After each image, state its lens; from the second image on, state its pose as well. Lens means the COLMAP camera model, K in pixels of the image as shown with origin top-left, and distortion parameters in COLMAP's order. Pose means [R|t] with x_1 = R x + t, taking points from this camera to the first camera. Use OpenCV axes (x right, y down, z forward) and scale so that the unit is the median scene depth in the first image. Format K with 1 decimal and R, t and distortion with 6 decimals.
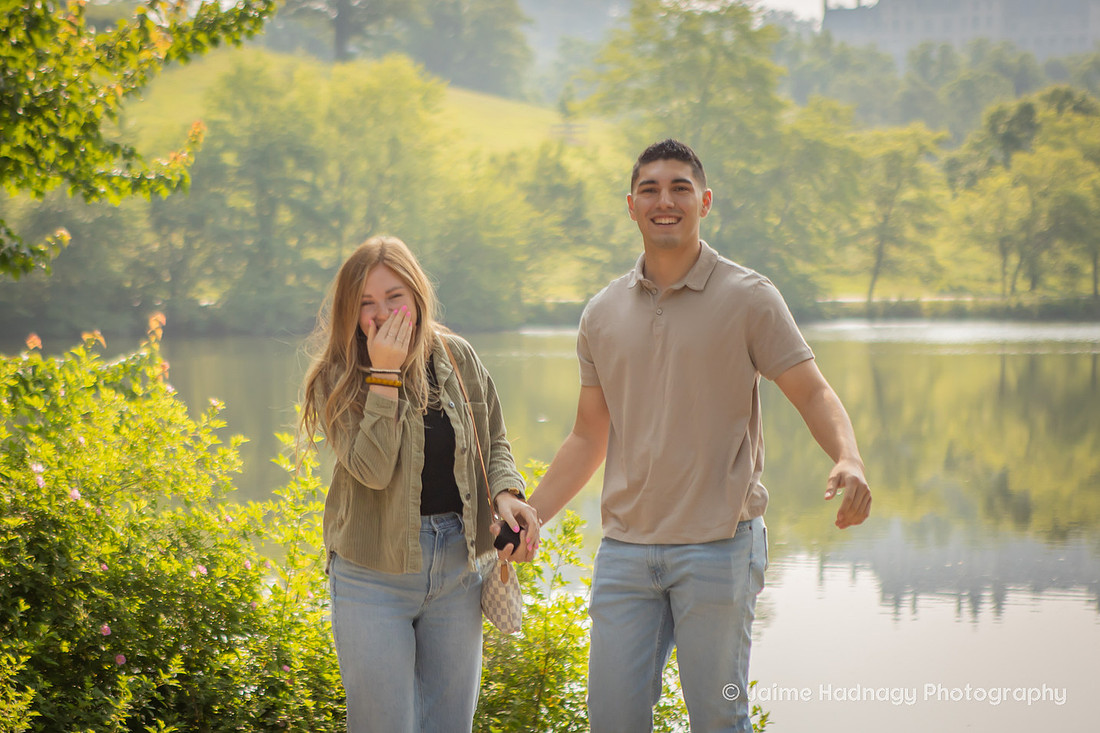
lens RADIAL K [[2854.0, 0, 462.6], [0, 2854.0, 368.2], [0, 0, 1]] dist [0.215108, 0.170142]
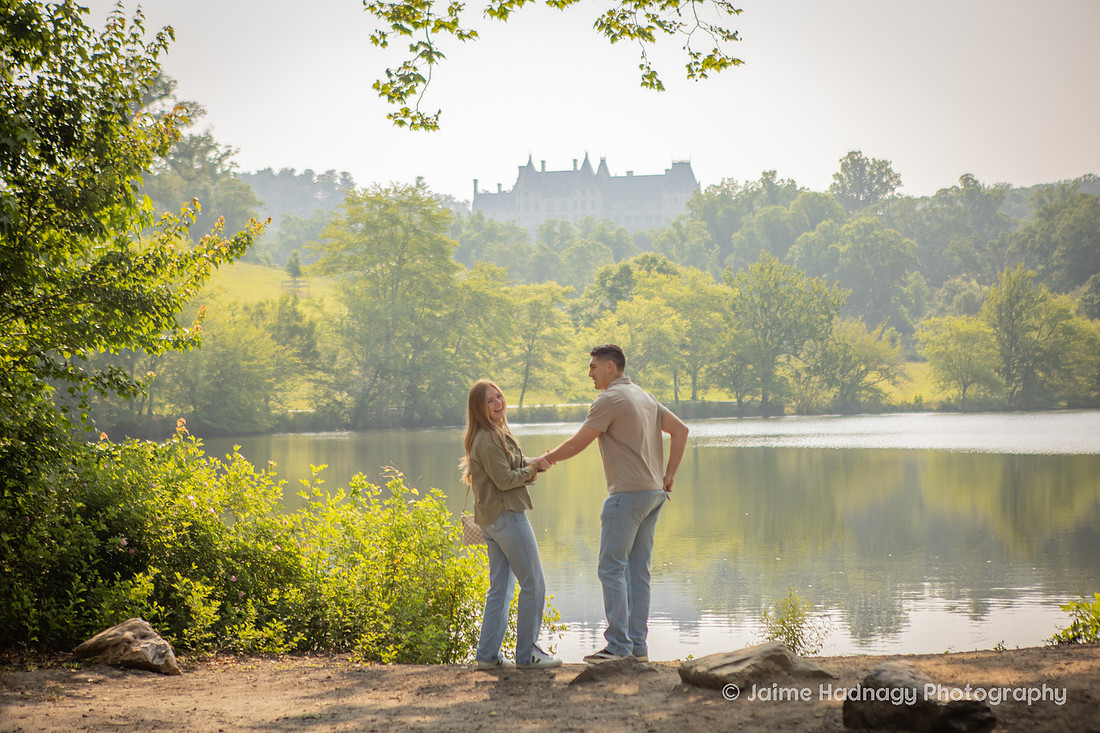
lens RADIAL K [[2308.6, 0, 537.1], [0, 2308.6, 364.8], [0, 0, 1]] dist [0.212689, 0.188553]
pose [[0.986784, -0.013734, 0.161455, -0.031145], [0.020755, 0.998907, -0.041883, 0.002914], [-0.160704, 0.044681, 0.985991, -0.107642]]
